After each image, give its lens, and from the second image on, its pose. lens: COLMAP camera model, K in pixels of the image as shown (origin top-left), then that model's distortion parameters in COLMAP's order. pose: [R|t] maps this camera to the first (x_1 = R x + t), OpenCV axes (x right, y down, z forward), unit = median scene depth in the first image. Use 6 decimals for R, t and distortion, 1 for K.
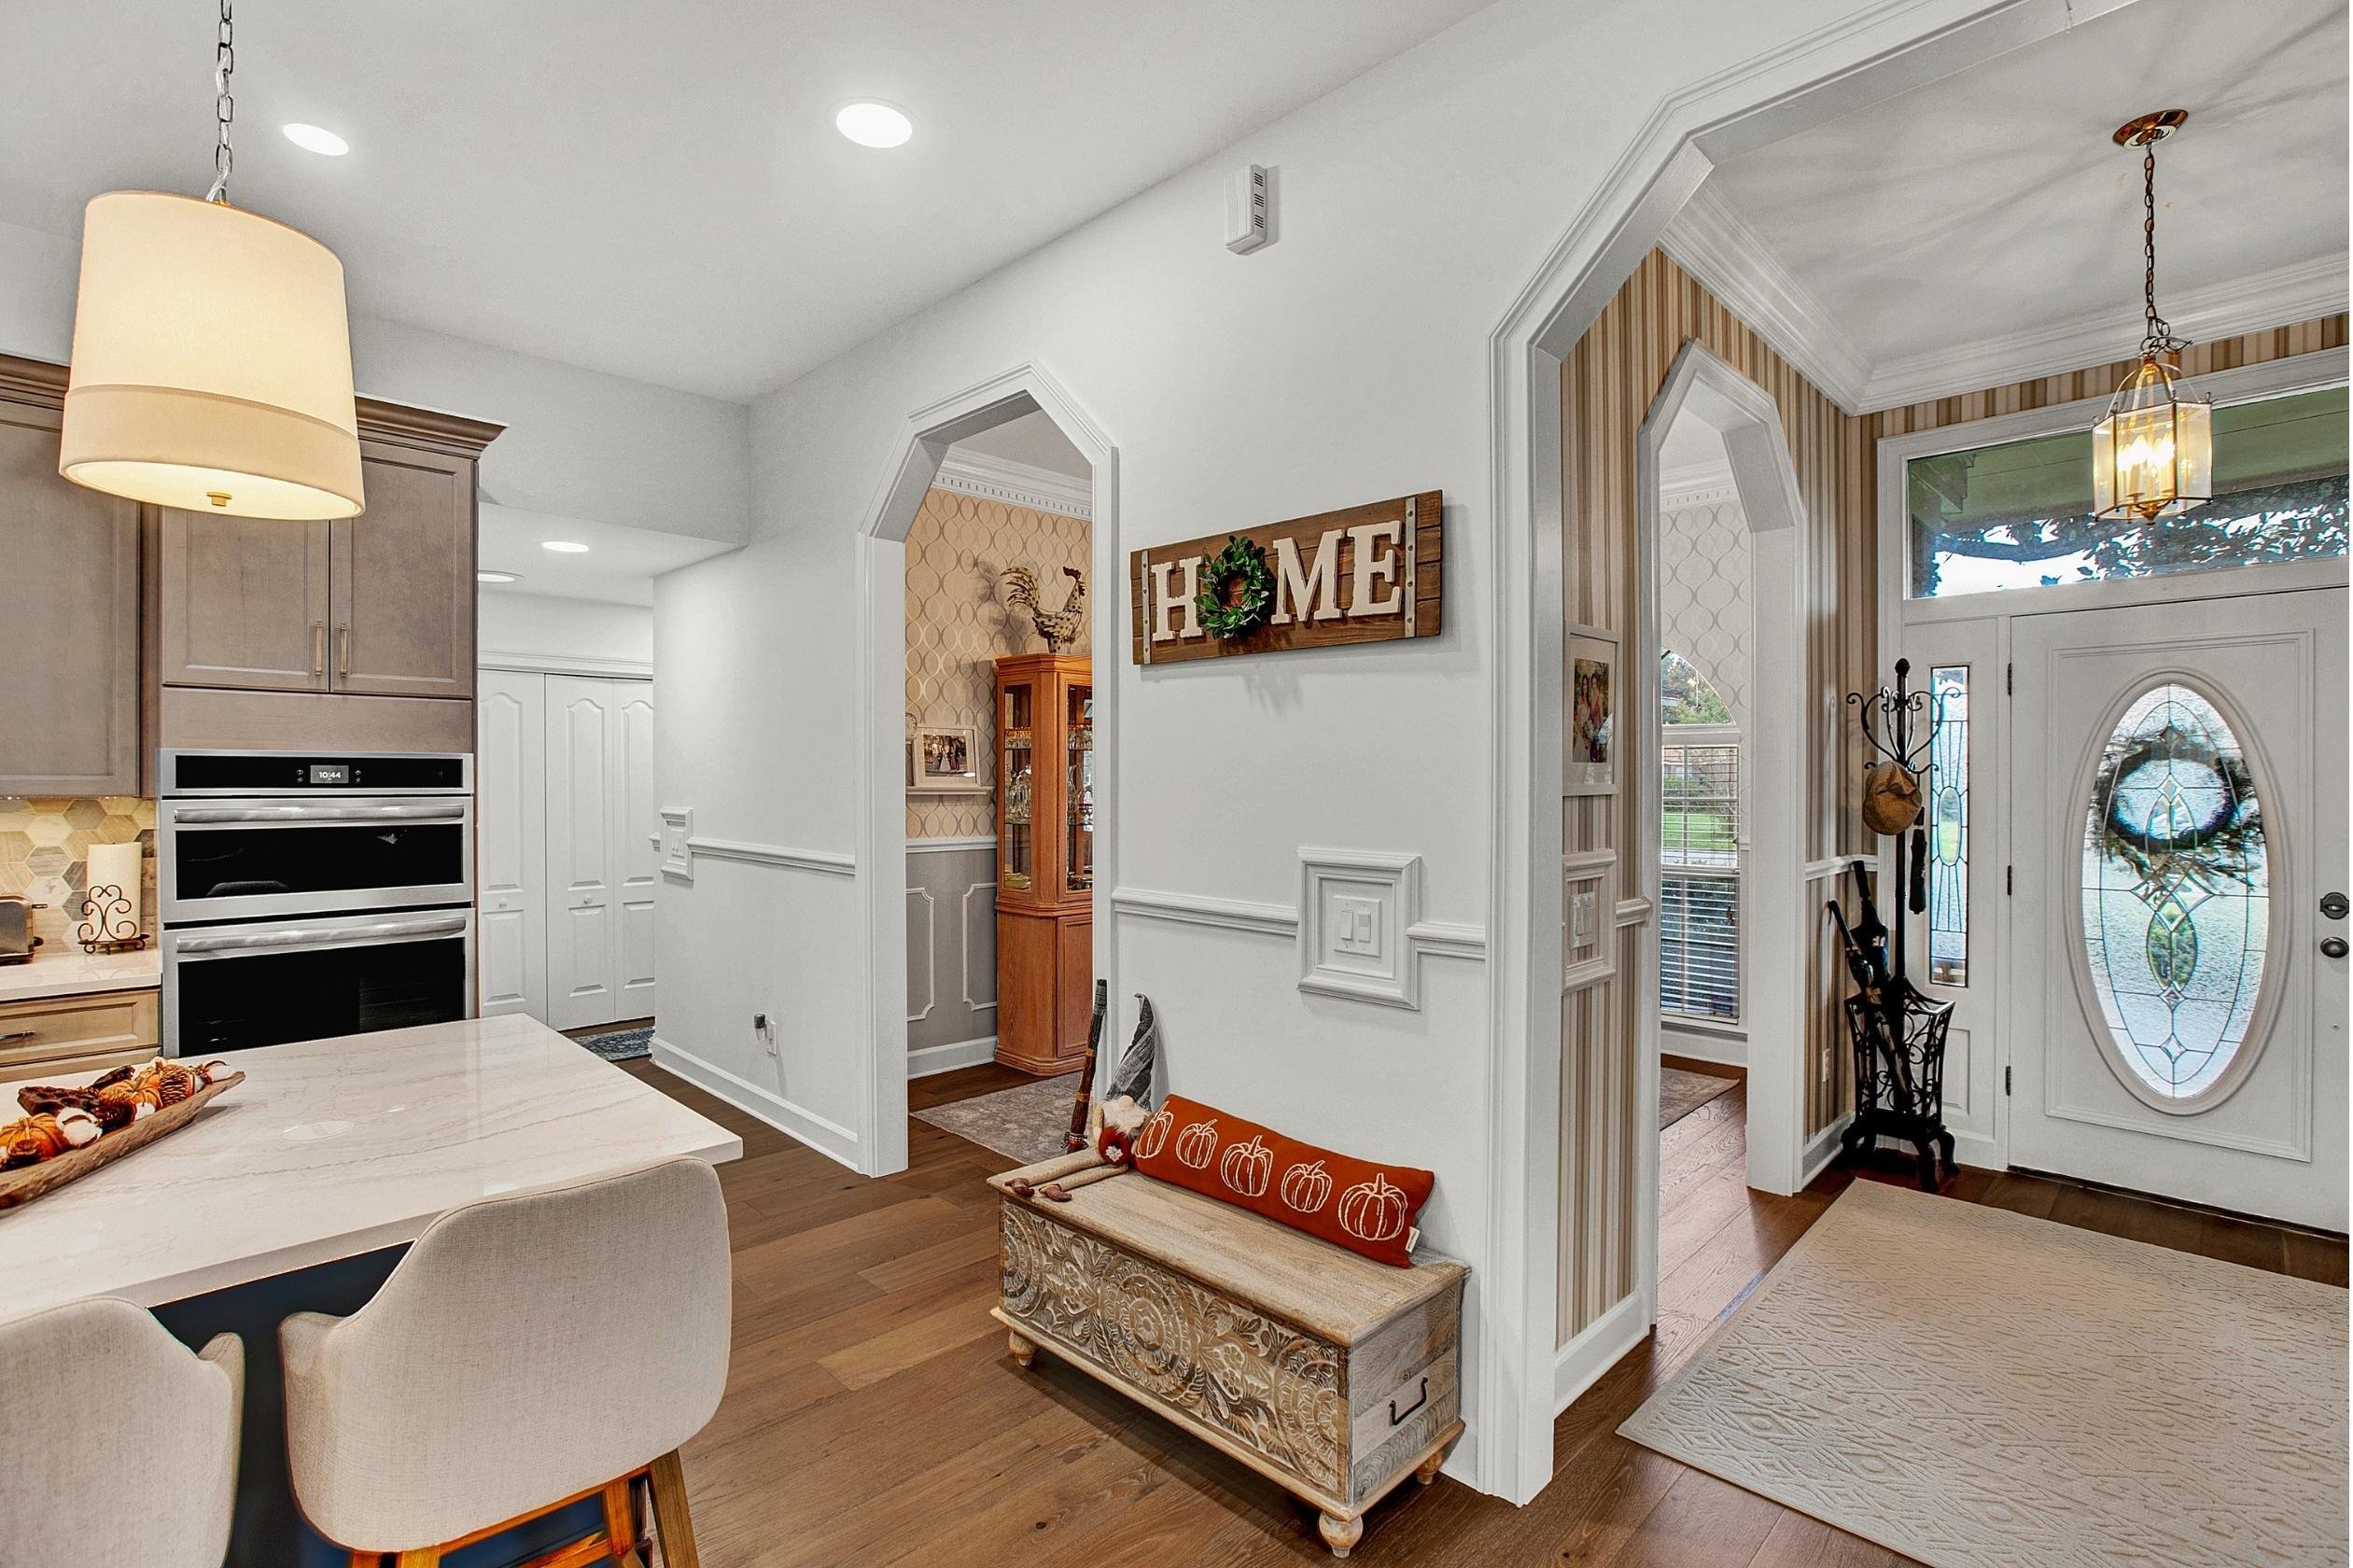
lens RADIAL K [[1089.7, 0, 1145.4], [0, 1089.7, 764.7], [0, 0, 1]] dist [-0.014812, 0.003090]
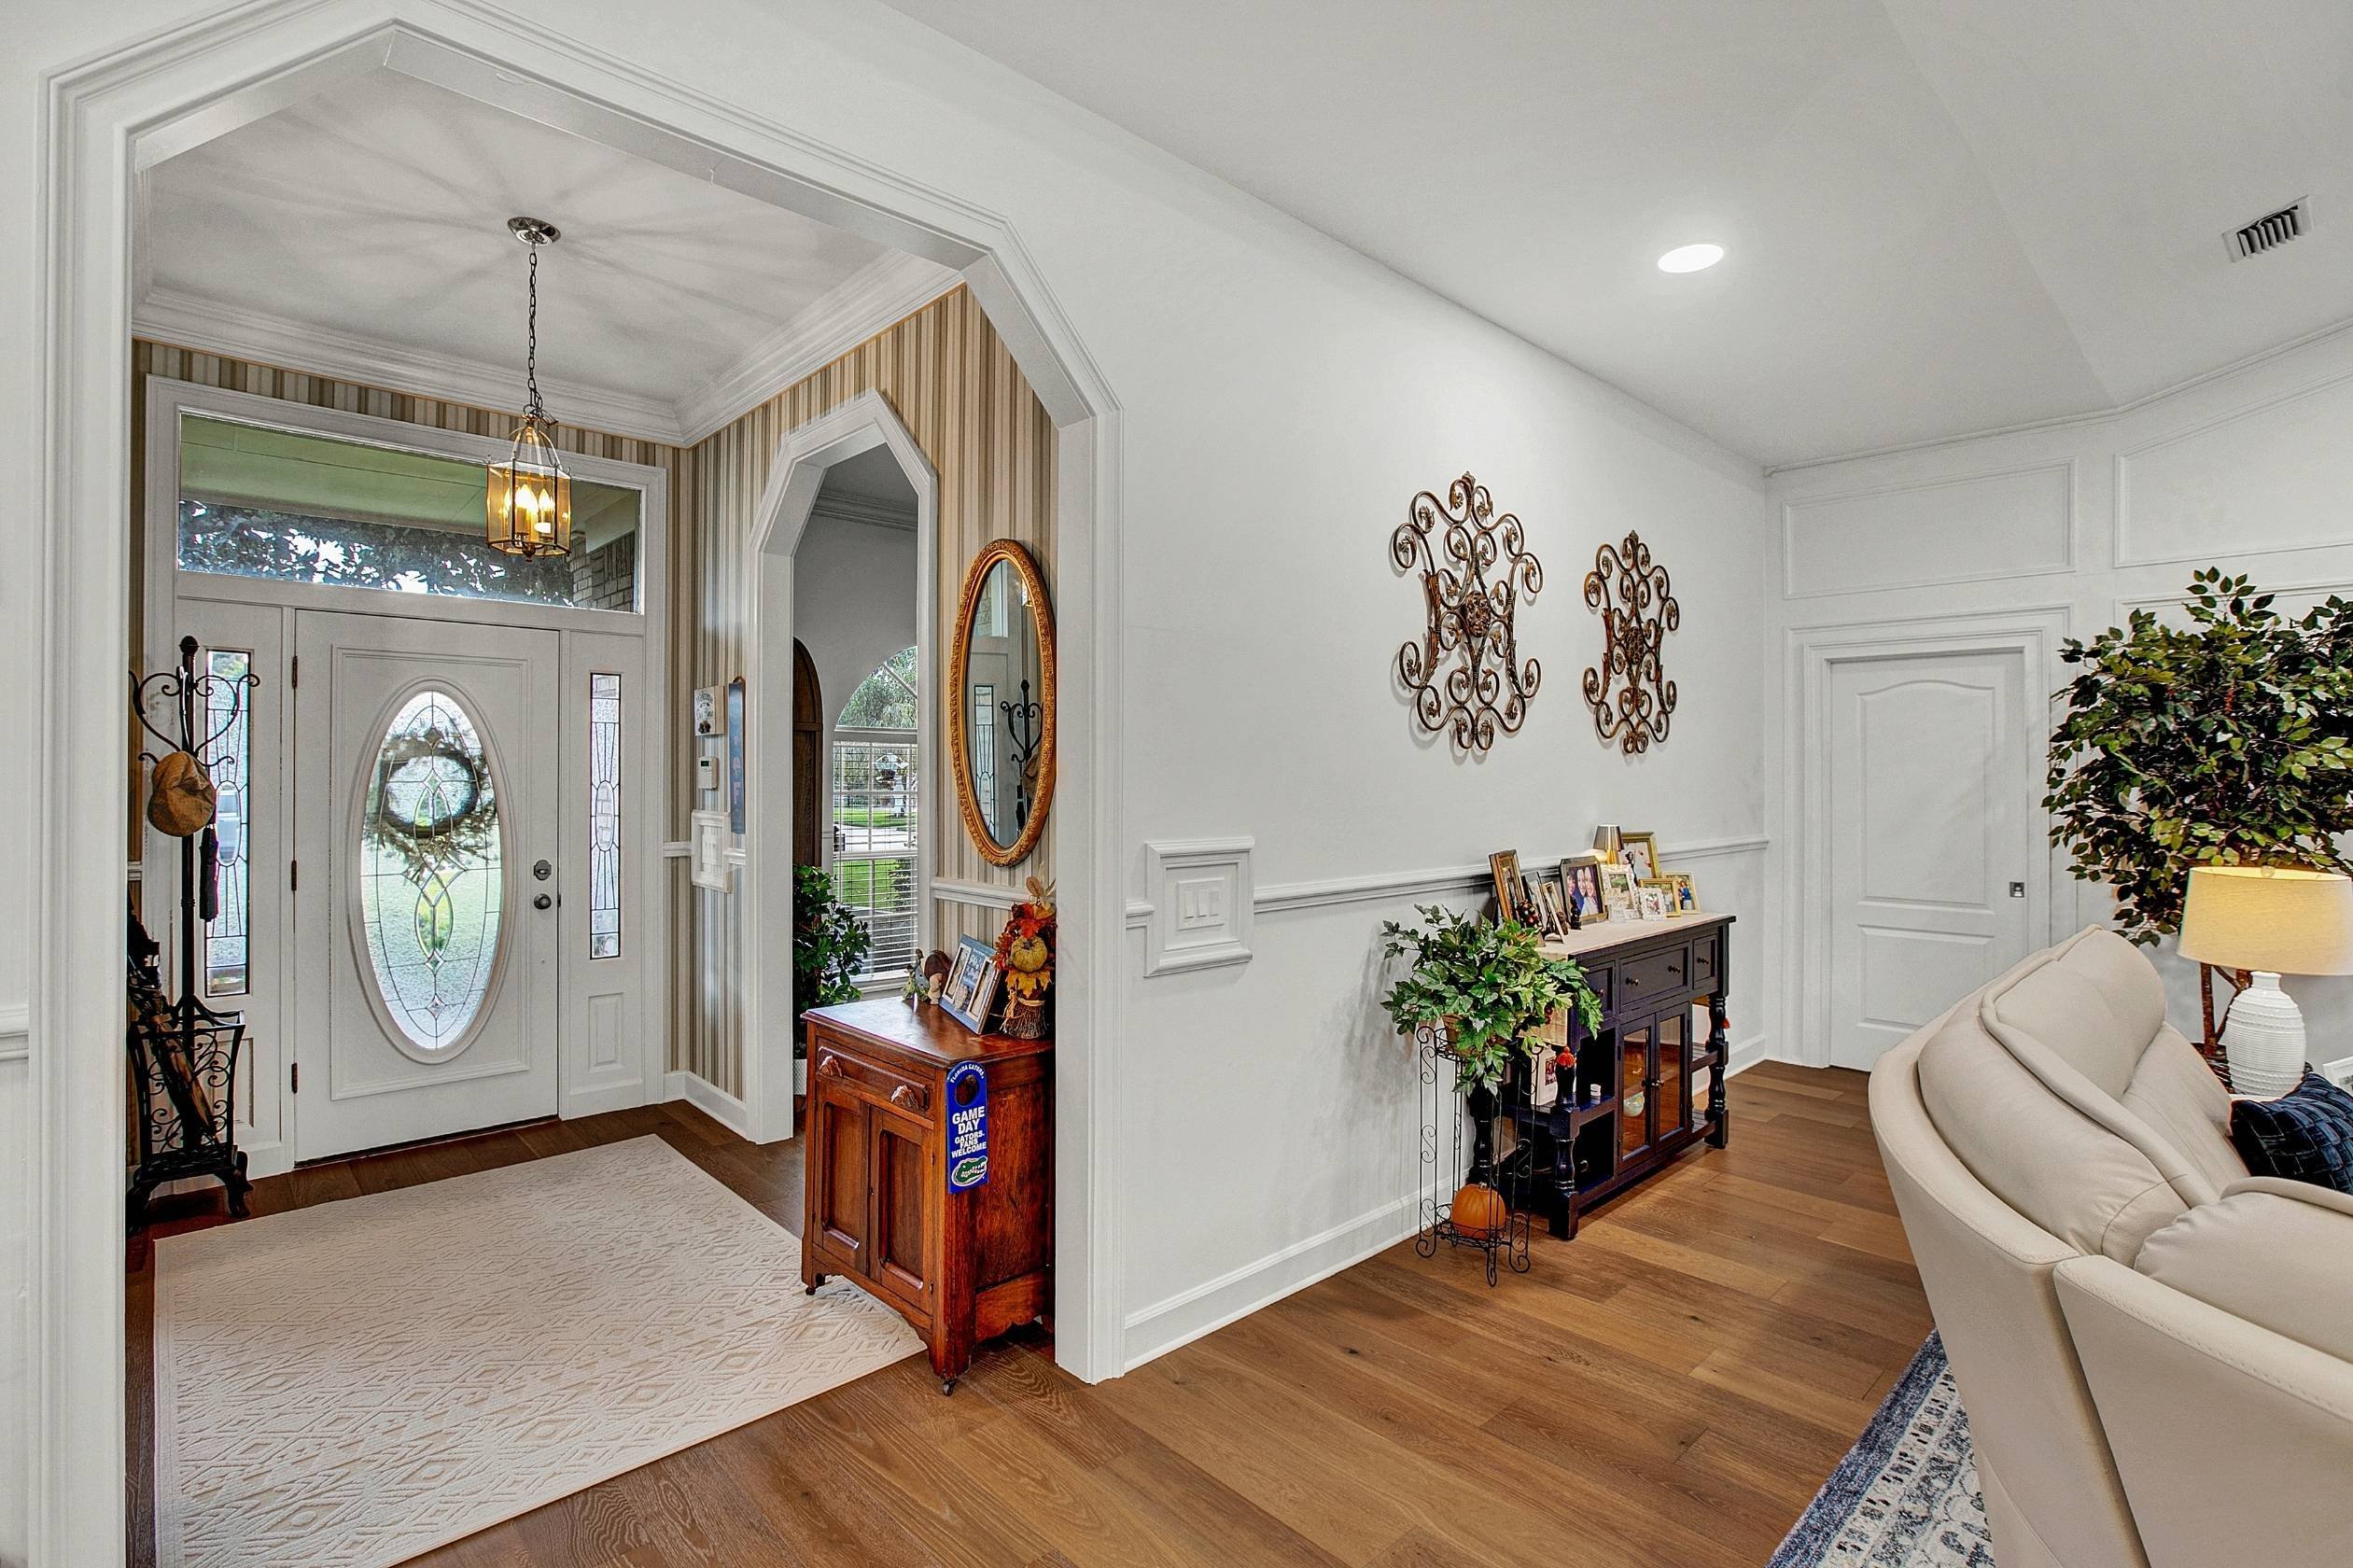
lens RADIAL K [[1089.7, 0, 1170.6], [0, 1089.7, 763.2], [0, 0, 1]] dist [-0.014812, 0.003090]
pose [[0.015427, 0.007433, 0.999853, -0.231277], [-0.013070, 0.999888, -0.007232, 0.001682], [-0.999796, -0.012957, 0.015522, 0.243492]]
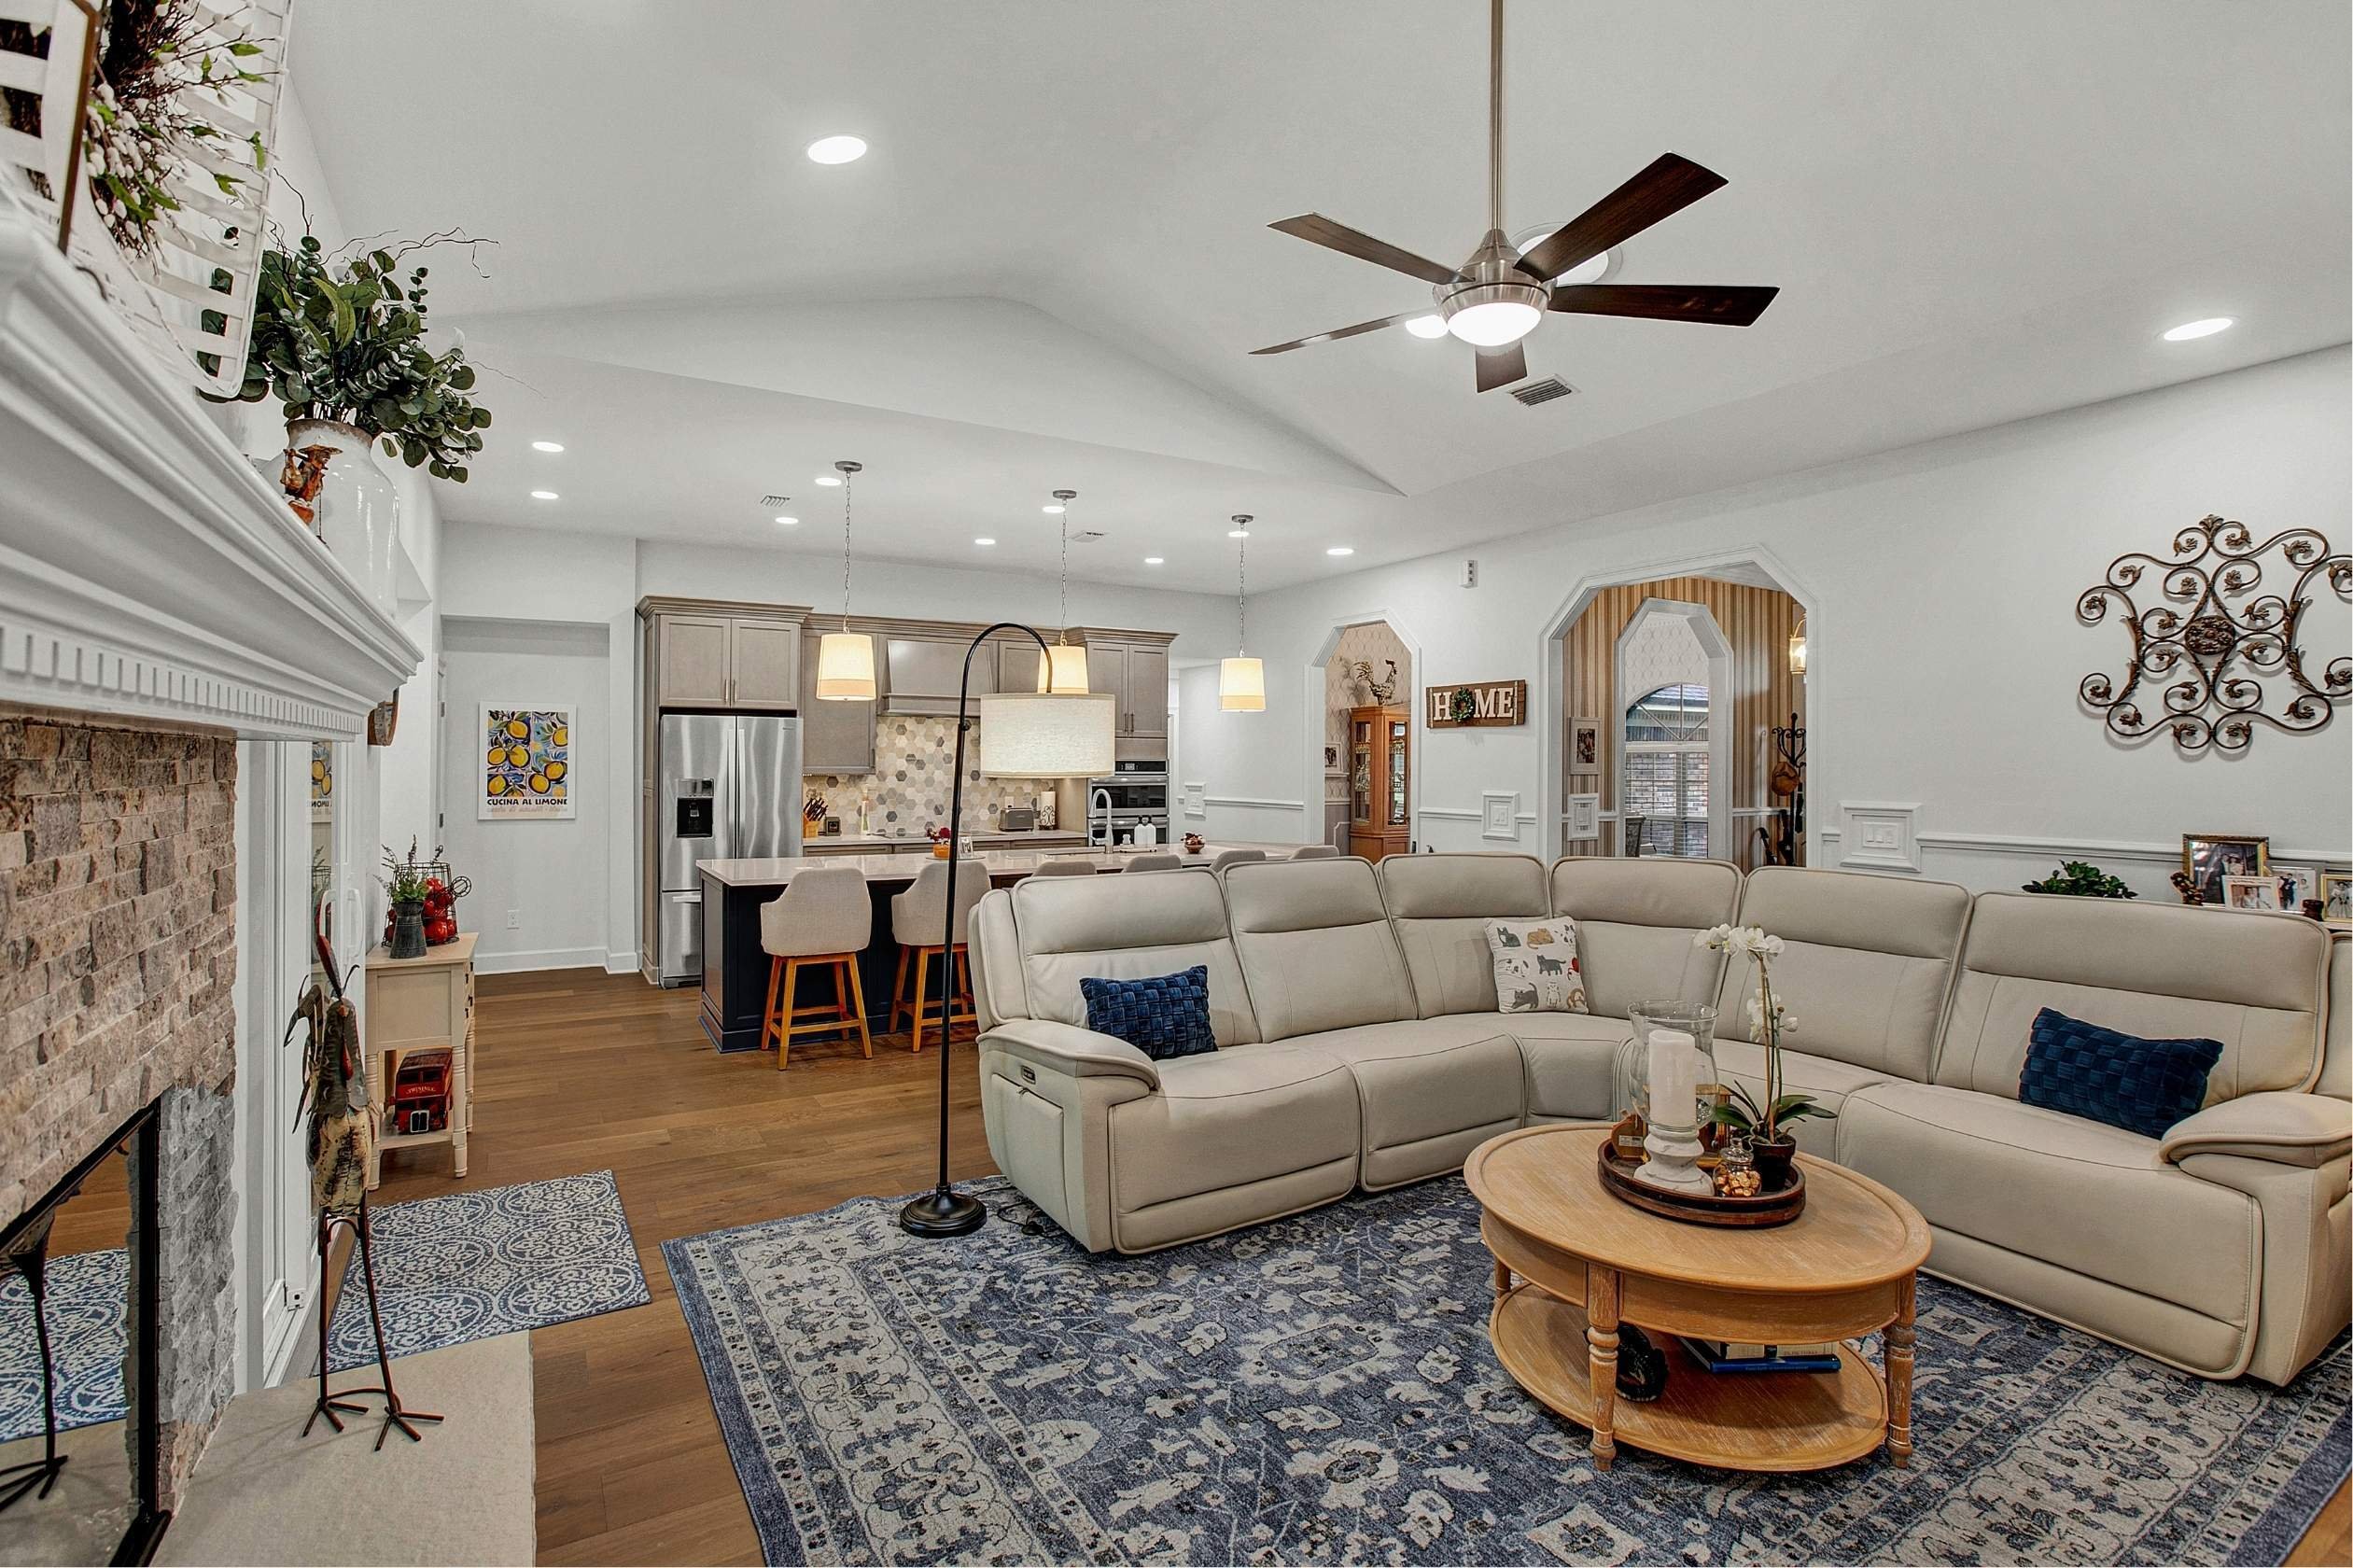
lens RADIAL K [[1089.7, 0, 1178.5], [0, 1089.7, 768.4], [0, 0, 1]] dist [-0.014812, 0.003090]
pose [[0.975876, 0.001918, -0.218319, -0.022651], [0.000545, 0.999937, 0.011219, -0.019661], [0.218327, -0.011067, 0.975813, -1.918610]]
